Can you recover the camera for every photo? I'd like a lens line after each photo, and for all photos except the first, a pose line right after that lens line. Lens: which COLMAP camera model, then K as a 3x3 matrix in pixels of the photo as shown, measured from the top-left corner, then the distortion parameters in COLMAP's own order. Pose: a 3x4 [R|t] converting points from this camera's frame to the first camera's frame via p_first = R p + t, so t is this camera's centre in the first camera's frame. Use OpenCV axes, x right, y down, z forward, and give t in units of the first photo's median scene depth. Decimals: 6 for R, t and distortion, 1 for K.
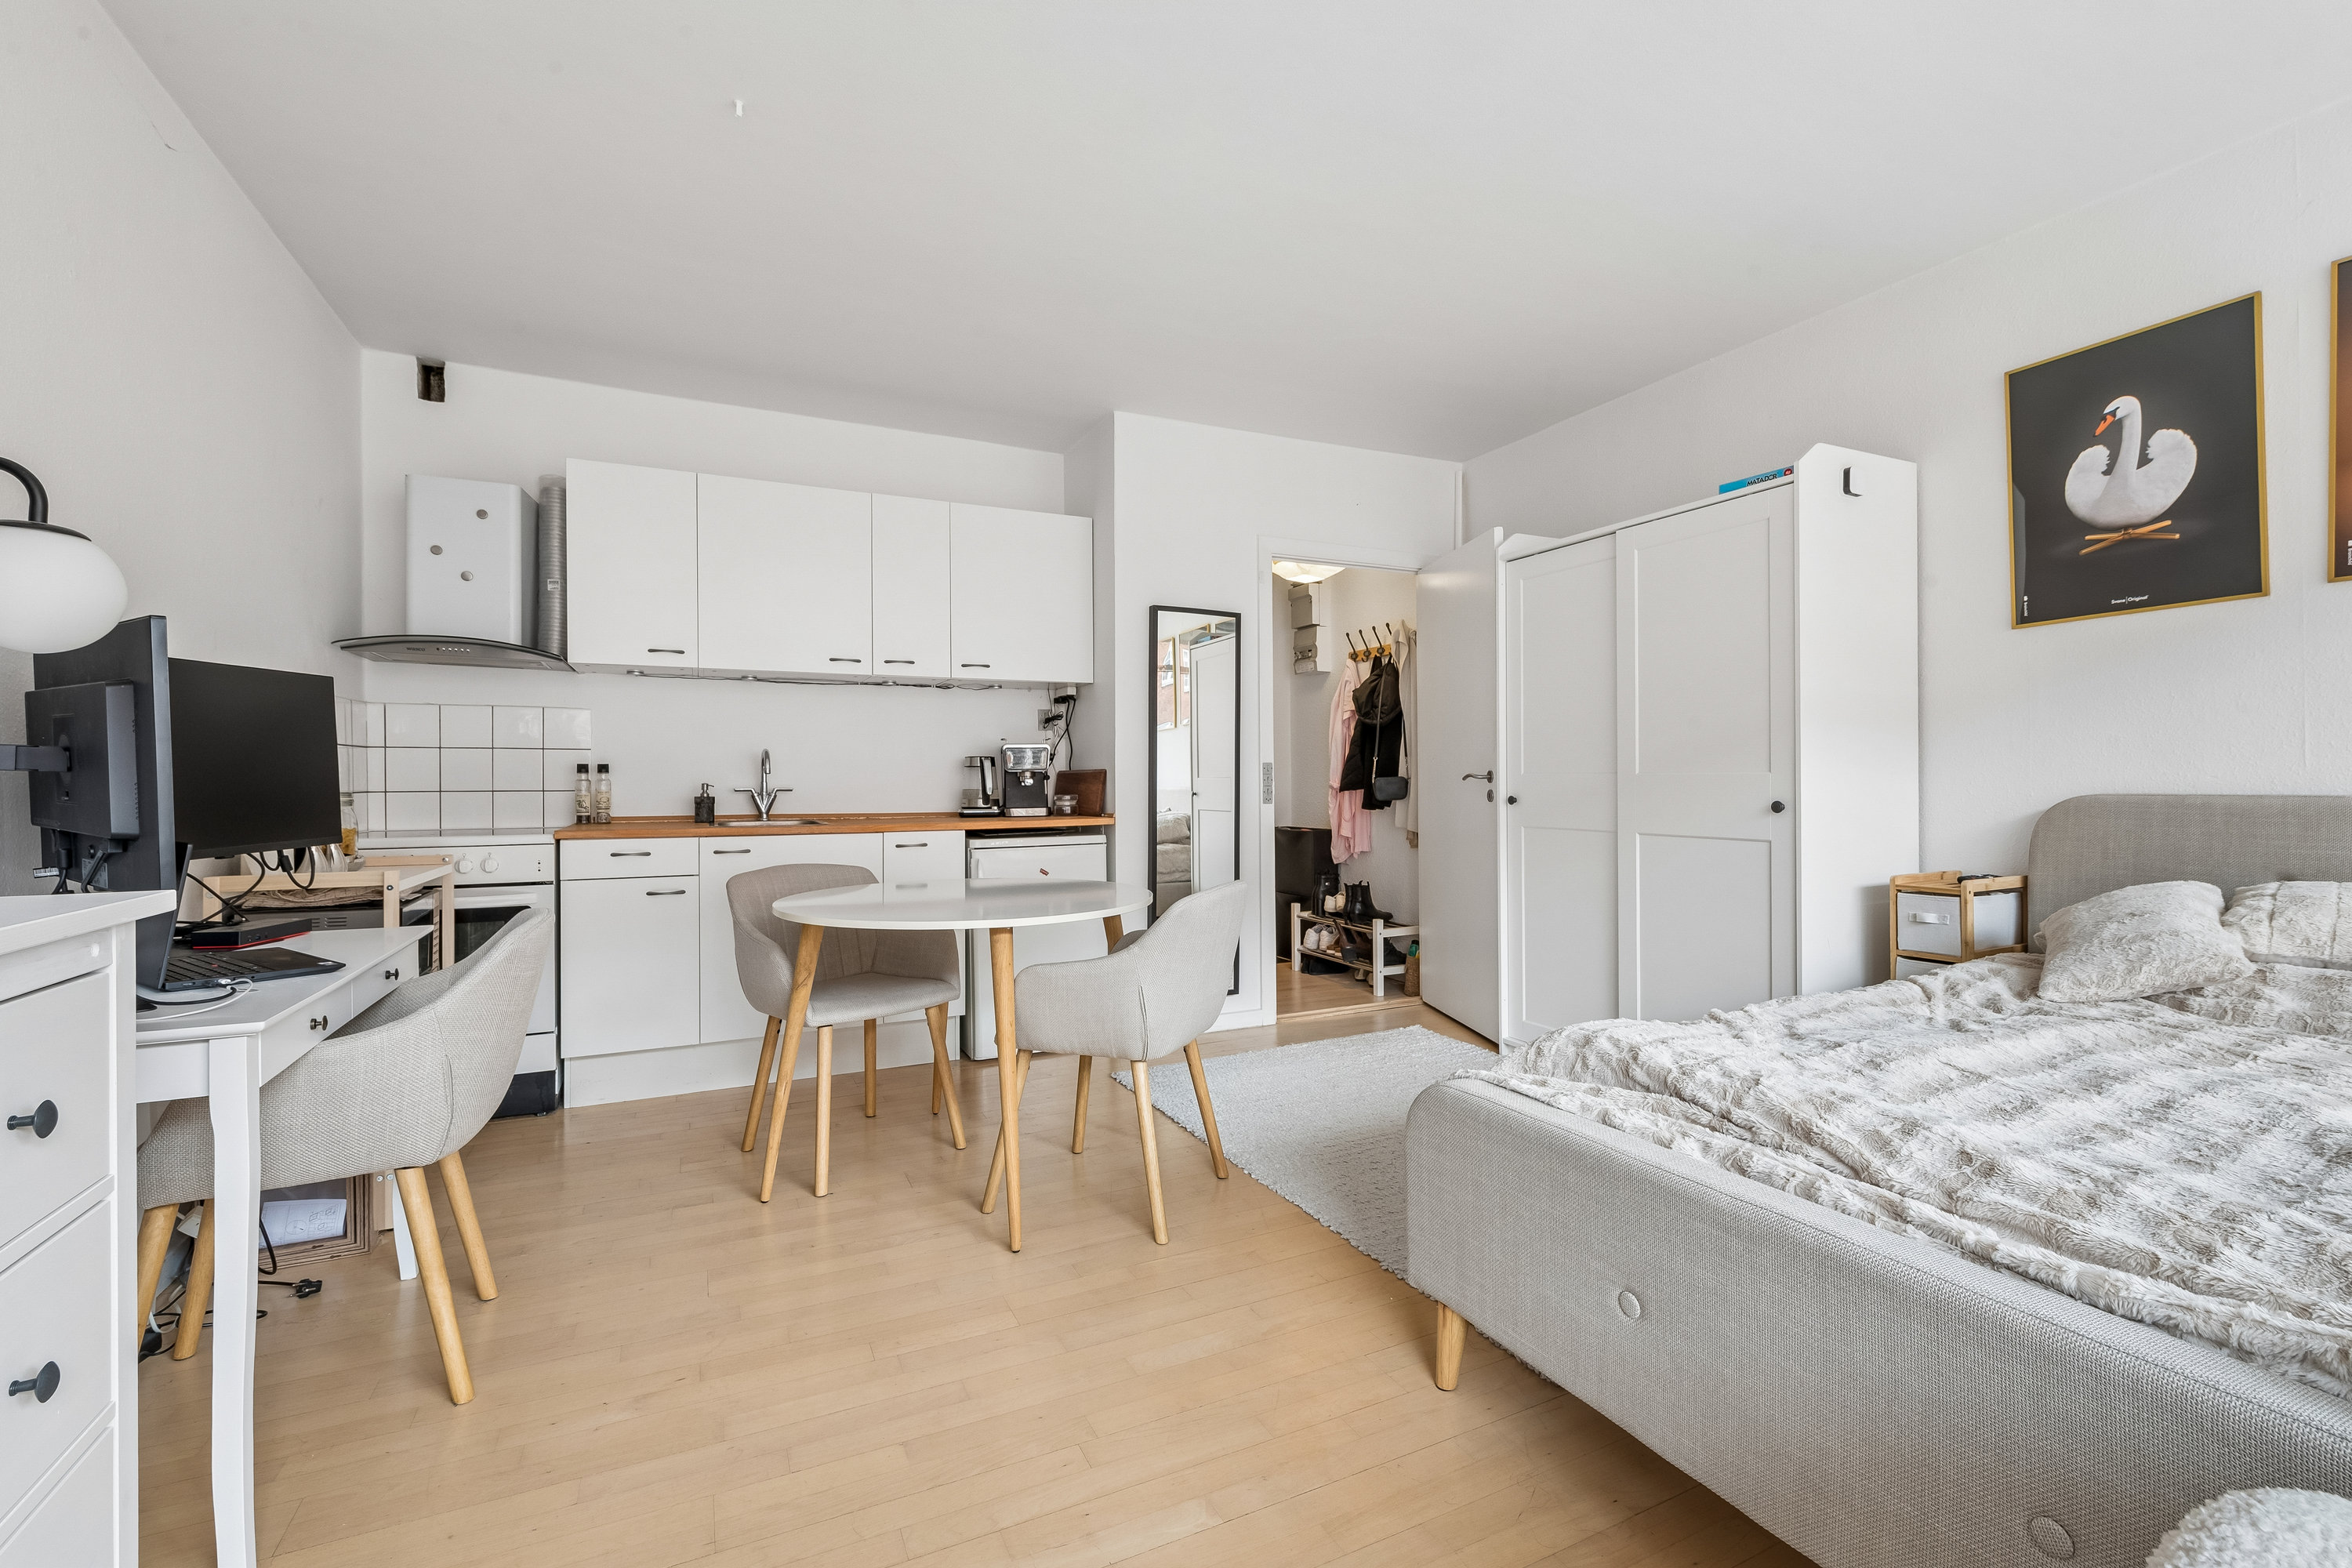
lens RADIAL K [[1039.6, 0, 1184.0], [0, 1039.6, 772.7], [0, 0, 1]] dist [0.023405, -0.000032]
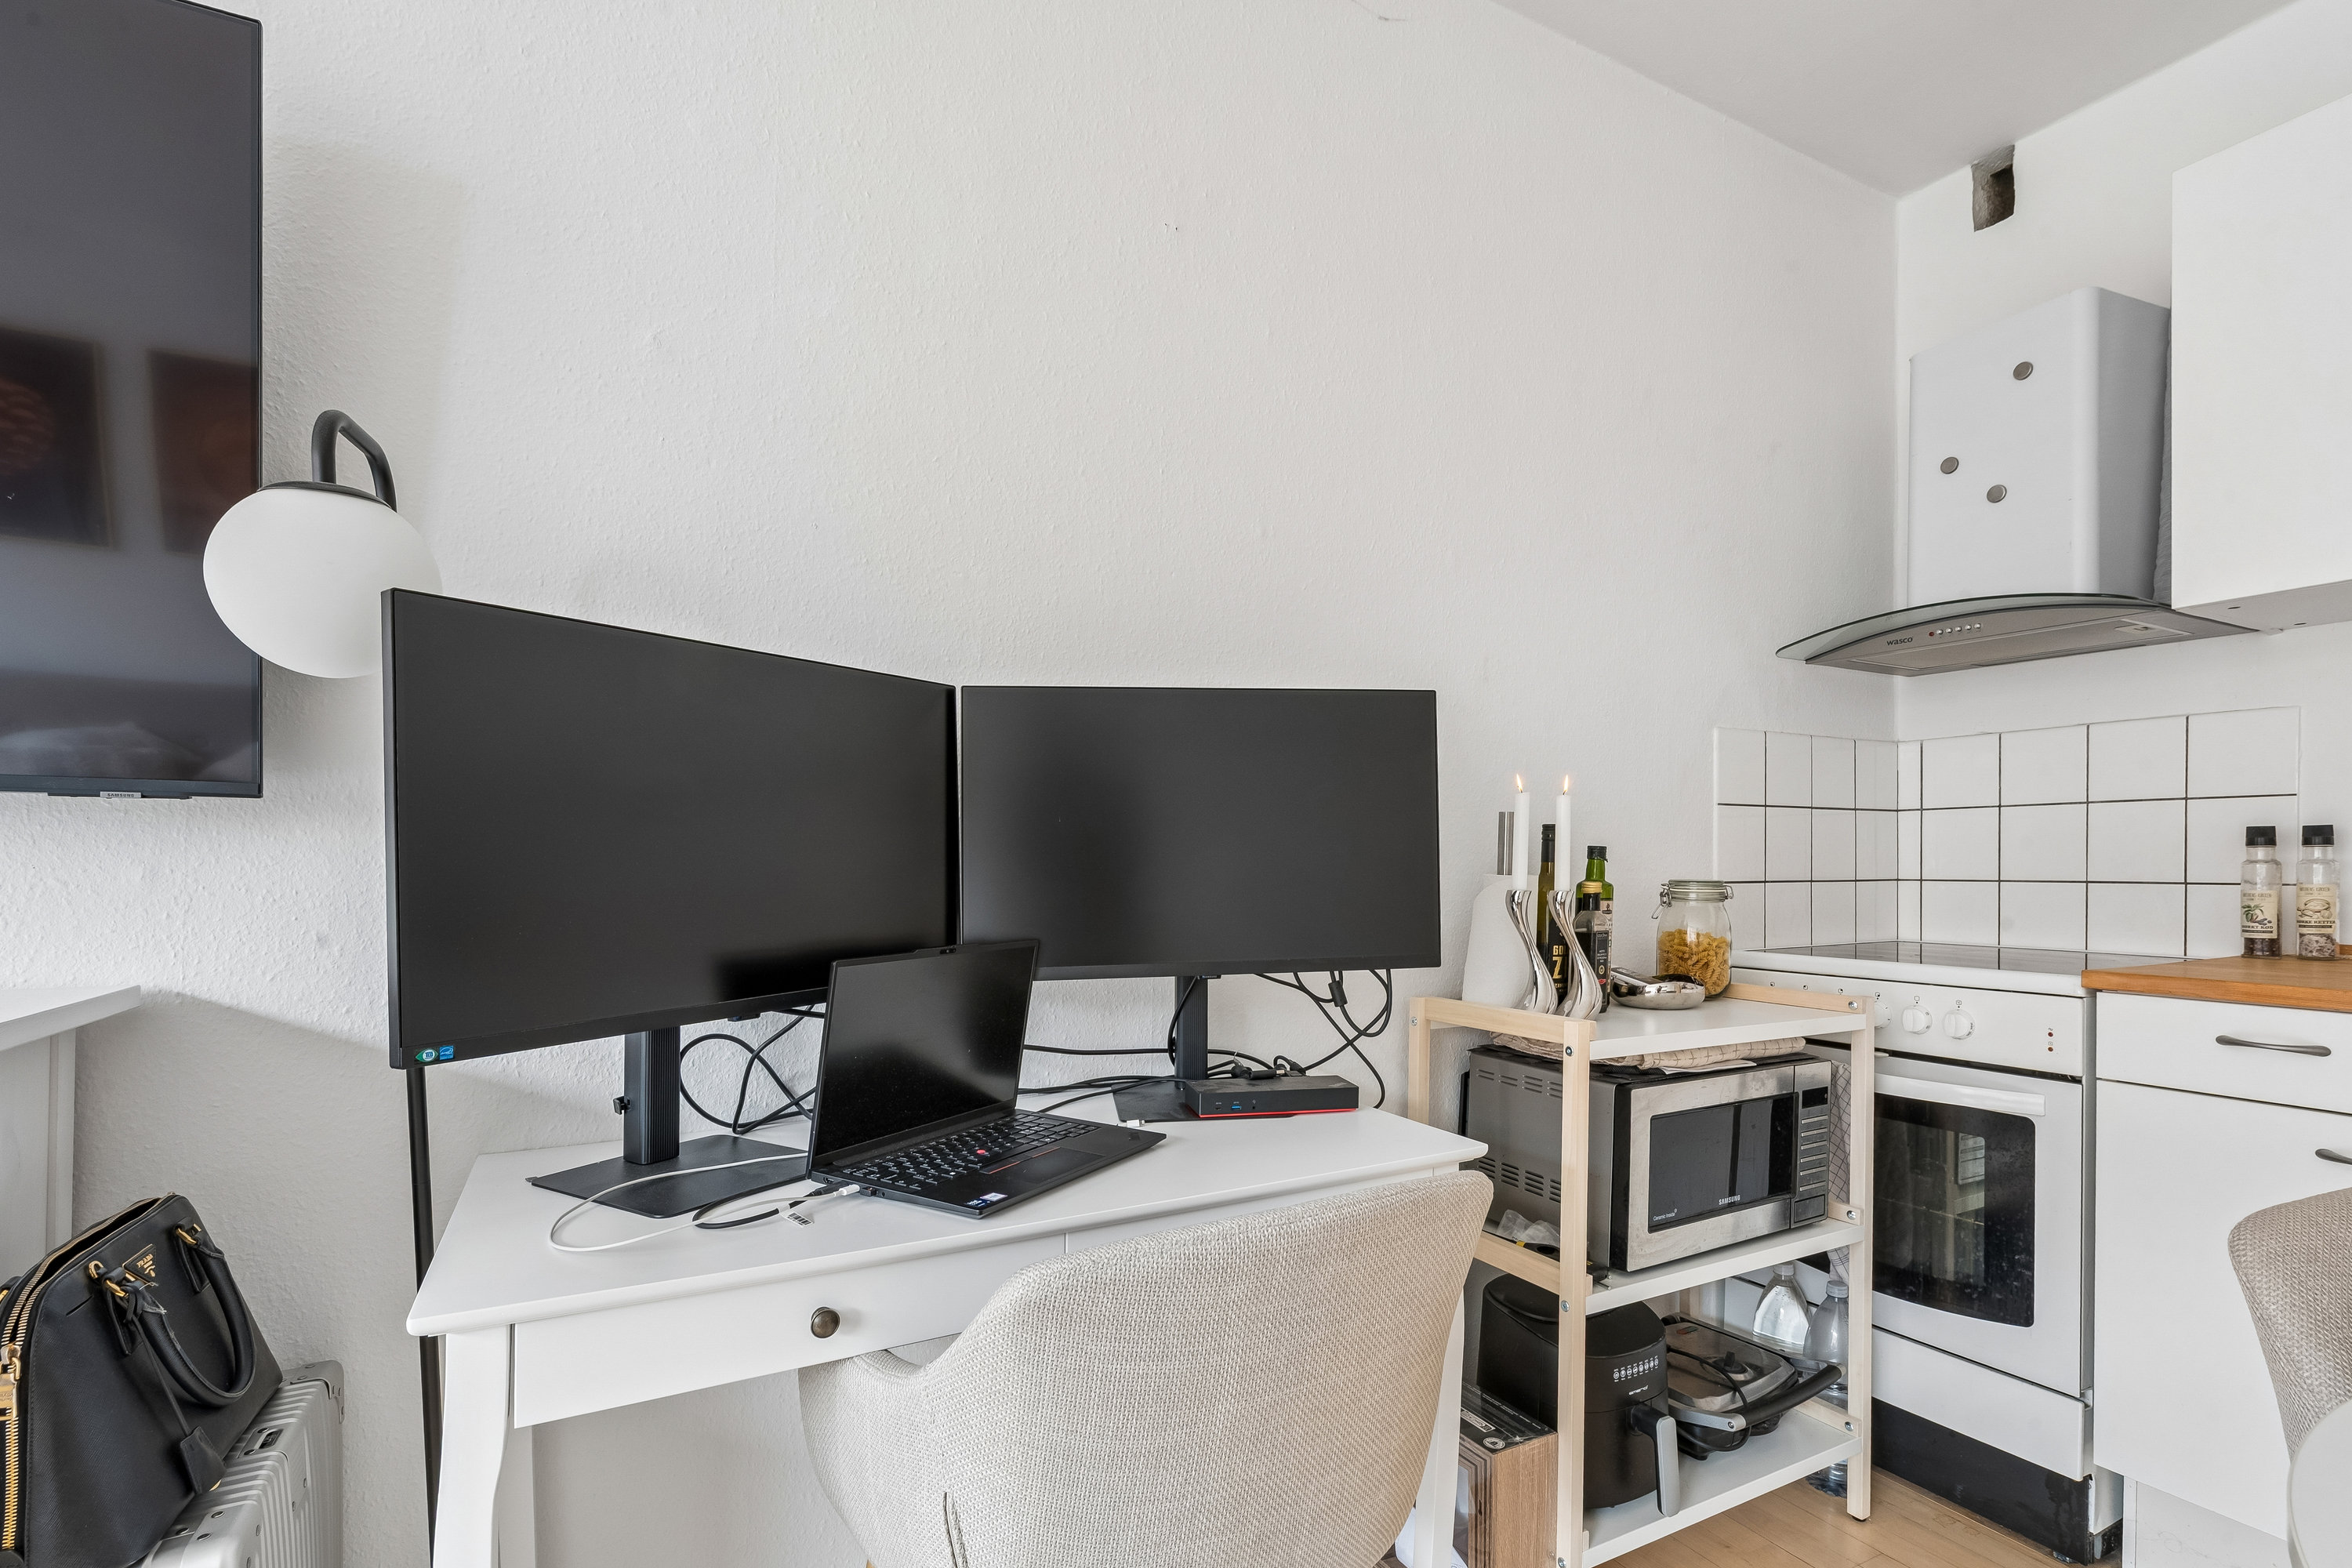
lens RADIAL K [[1097.5, 0, 1214.9], [0, 1097.5, 876.8], [0, 0, 1]] dist [-0.002619, -0.000366]
pose [[0.062645, 0.015309, -0.997918, -0.089631], [0.005574, 0.999861, 0.015689, 0.002737], [0.998020, -0.006545, 0.062551, 0.380994]]
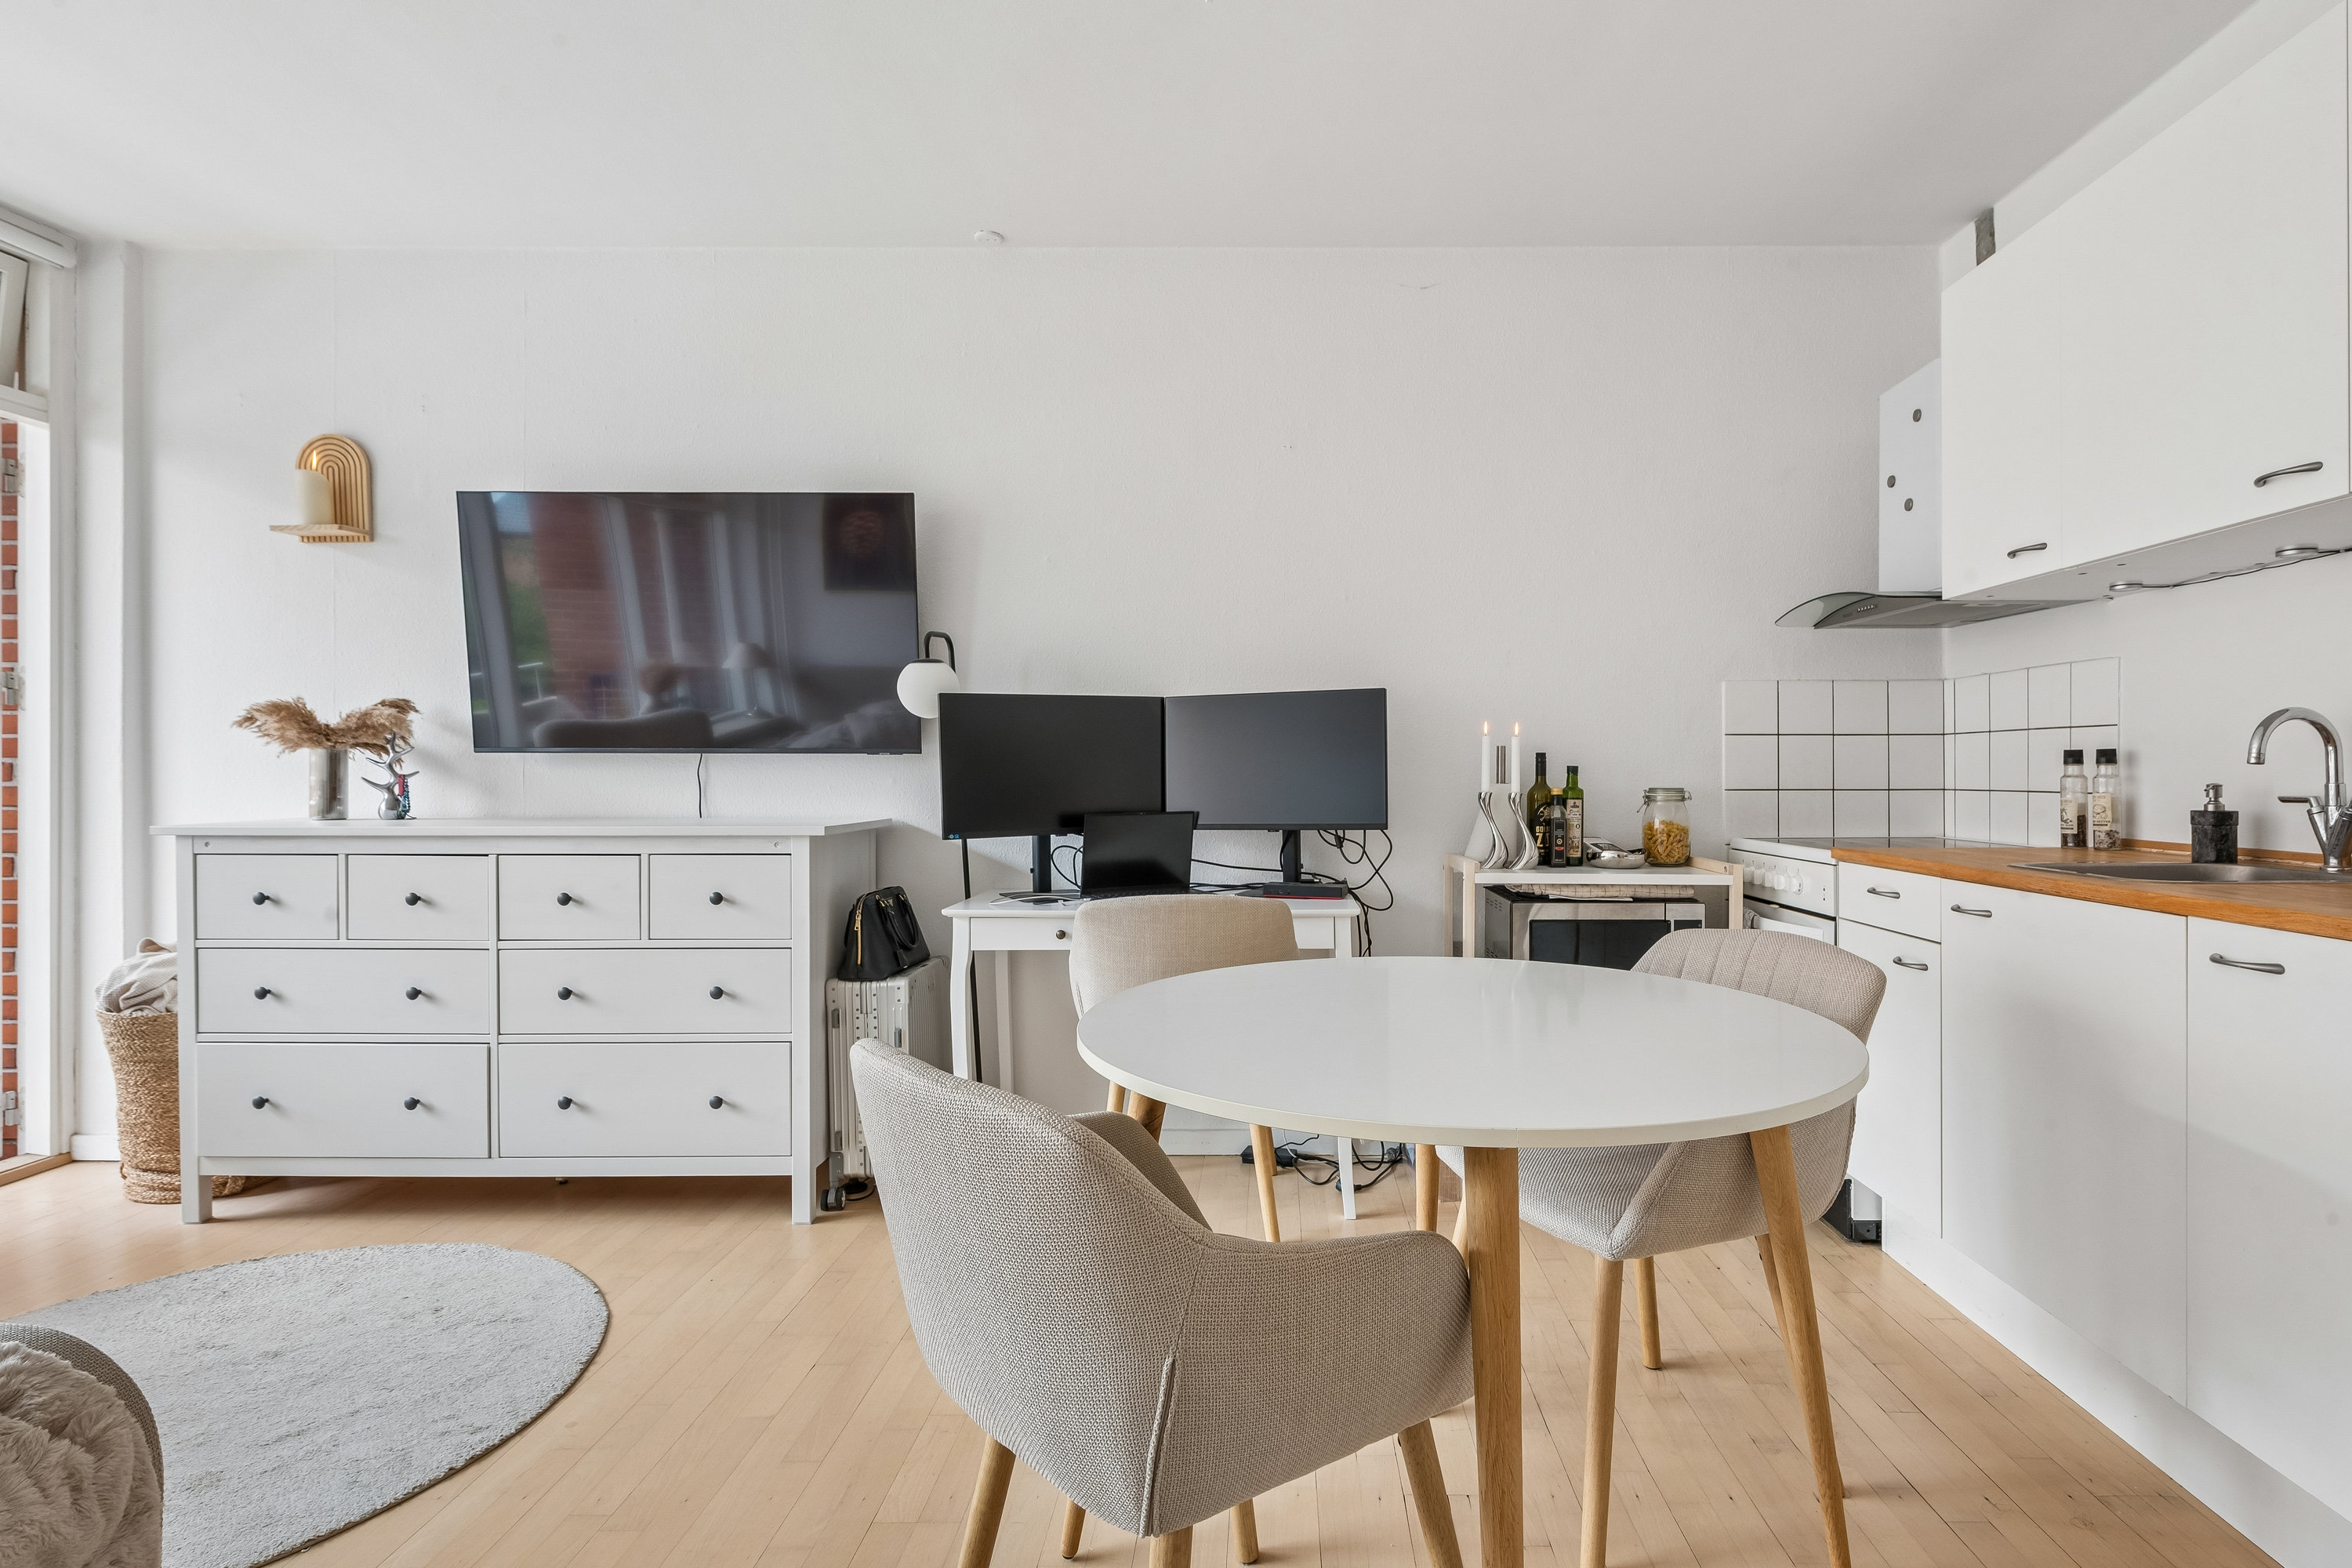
lens RADIAL K [[1154.6, 0, 1272.9], [0, 1154.6, 775.6], [0, 0, 1]] dist [0.001776, -0.000668]
pose [[-0.416742, 0.004472, -0.909014, 0.178696], [0.005608, 0.999982, 0.002349, 0.002004], [0.909007, -0.004119, -0.416760, 0.642588]]
